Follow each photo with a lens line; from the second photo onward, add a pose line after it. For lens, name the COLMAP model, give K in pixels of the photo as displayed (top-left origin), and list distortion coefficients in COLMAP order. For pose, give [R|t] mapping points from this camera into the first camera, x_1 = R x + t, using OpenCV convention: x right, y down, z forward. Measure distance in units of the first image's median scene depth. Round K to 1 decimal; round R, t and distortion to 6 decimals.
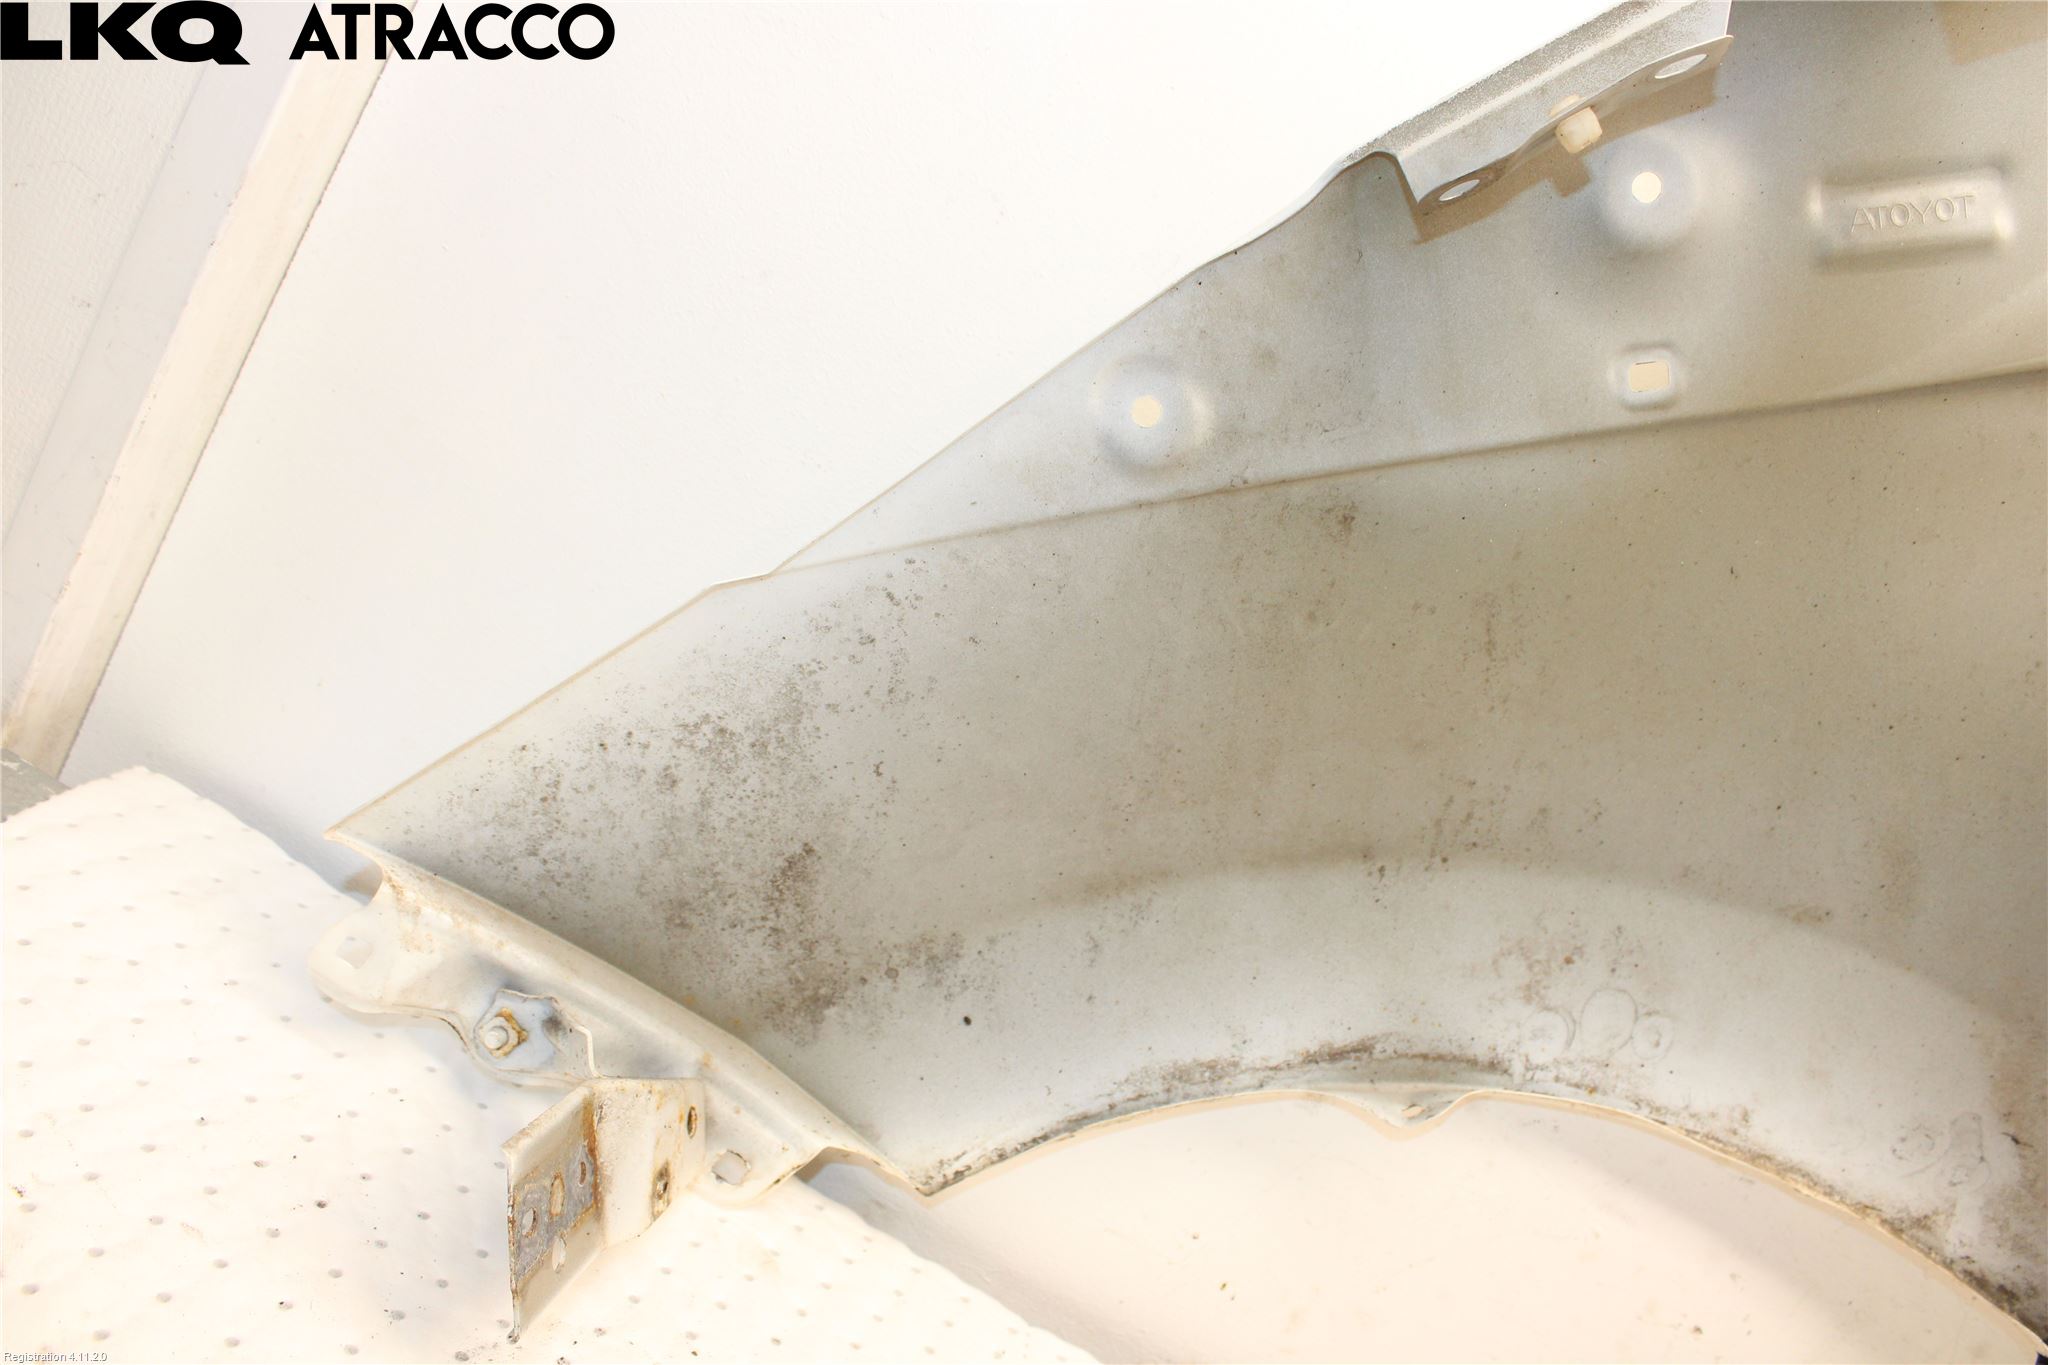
lens RADIAL K [[1661.6, 0, 1024.0], [0, 1661.6, 682.5], [0, 0, 1]] dist [-0.161926, 0.140380]
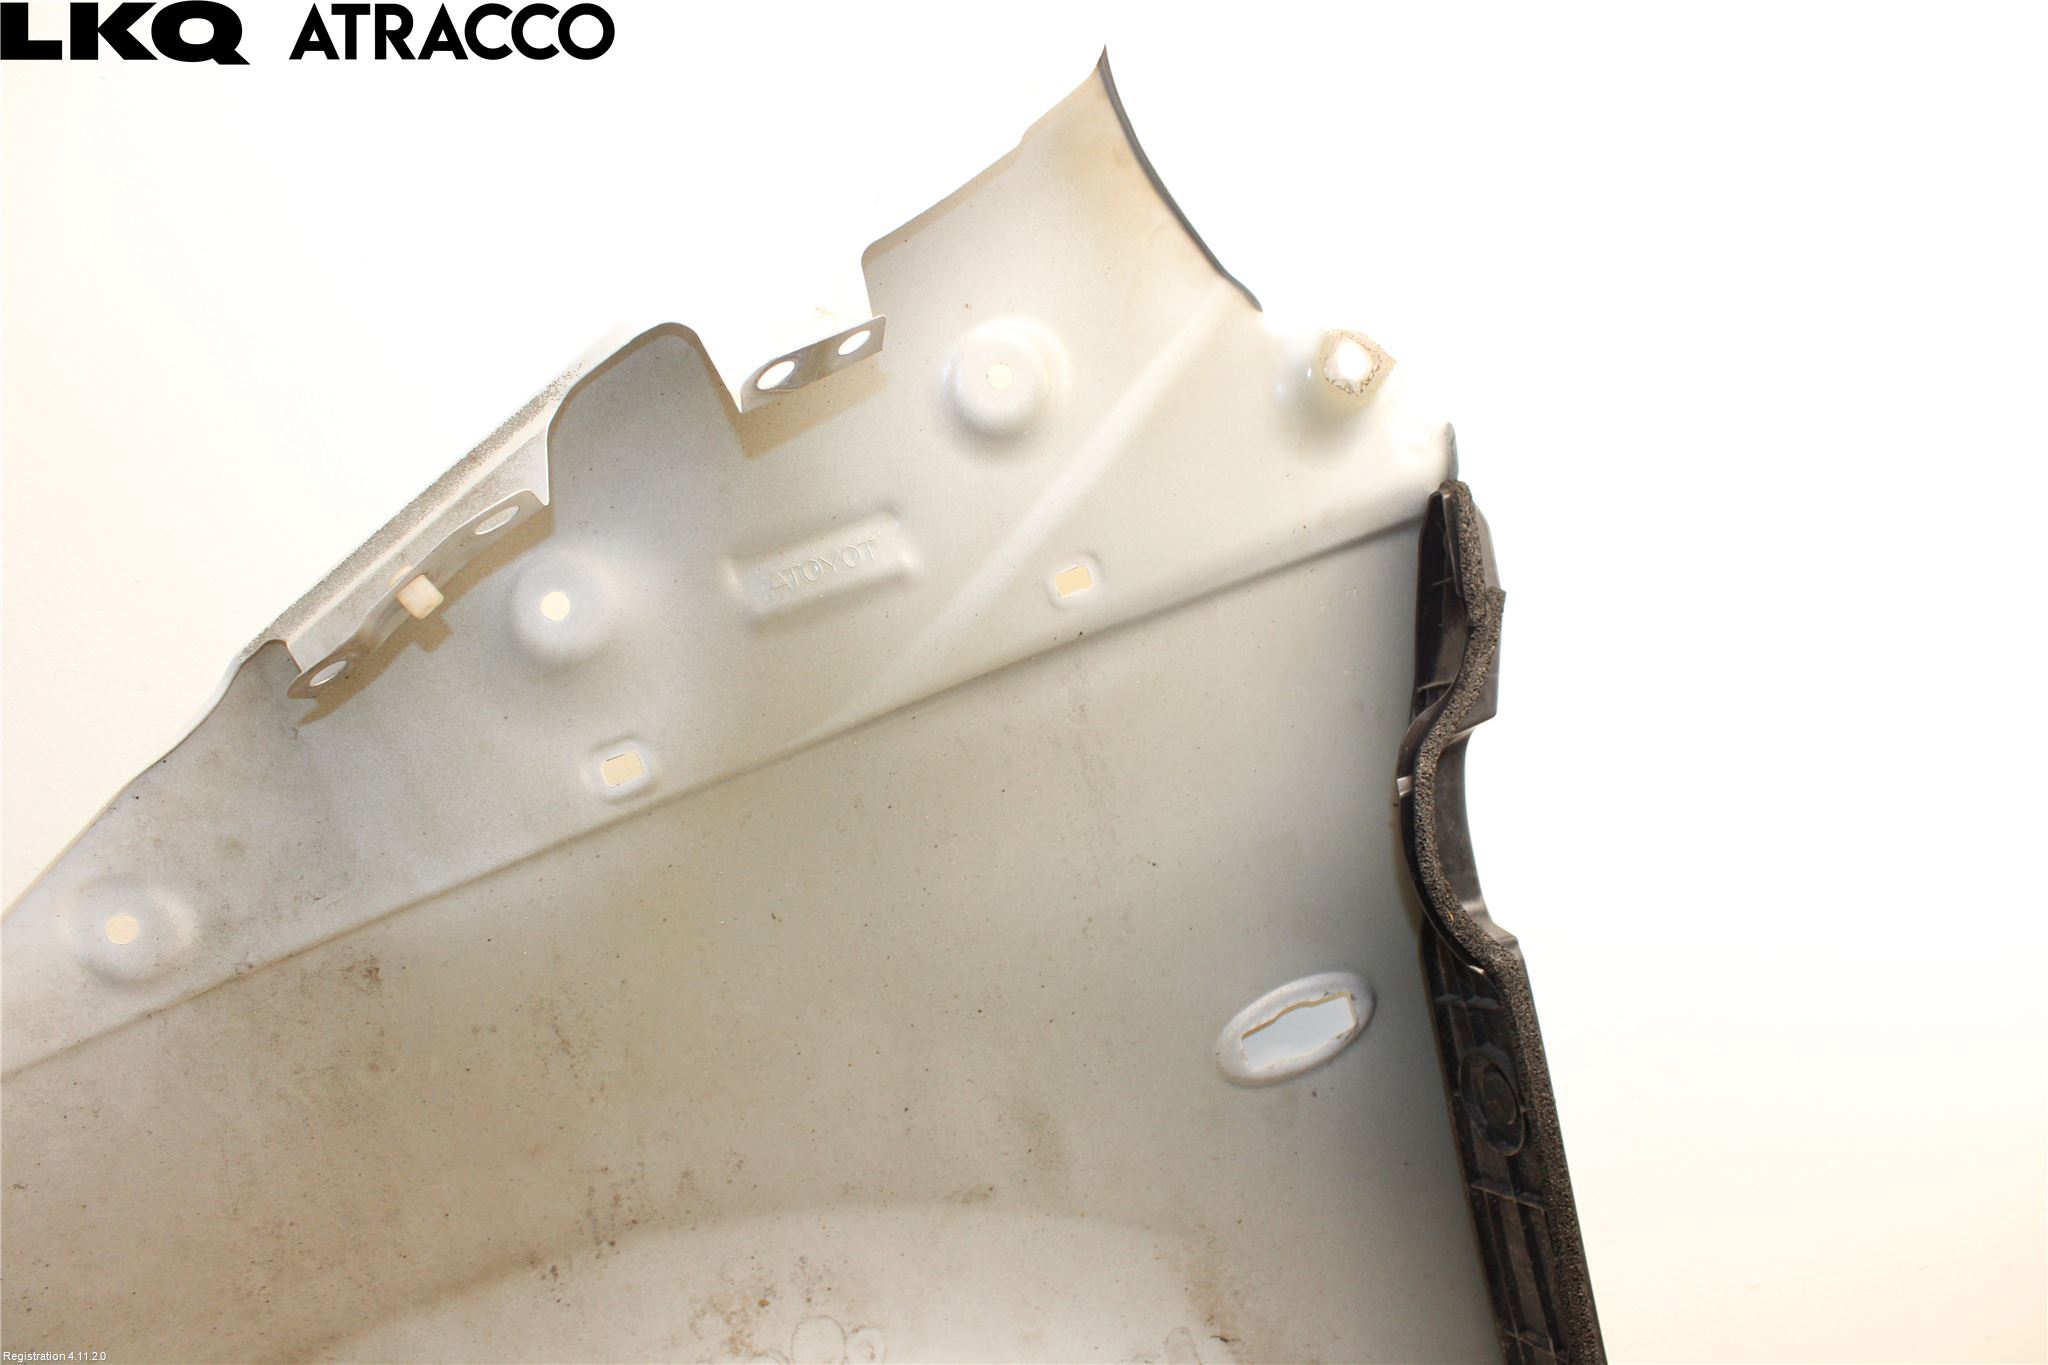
lens RADIAL K [[1661.6, 0, 1024.0], [0, 1661.6, 682.5], [0, 0, 1]] dist [-0.161926, 0.140380]
pose [[0.931452, -0.217274, 0.291872, 0.322285], [0.256481, 0.961035, -0.103101, -0.065225], [-0.258098, 0.170894, 0.950884, -0.083817]]
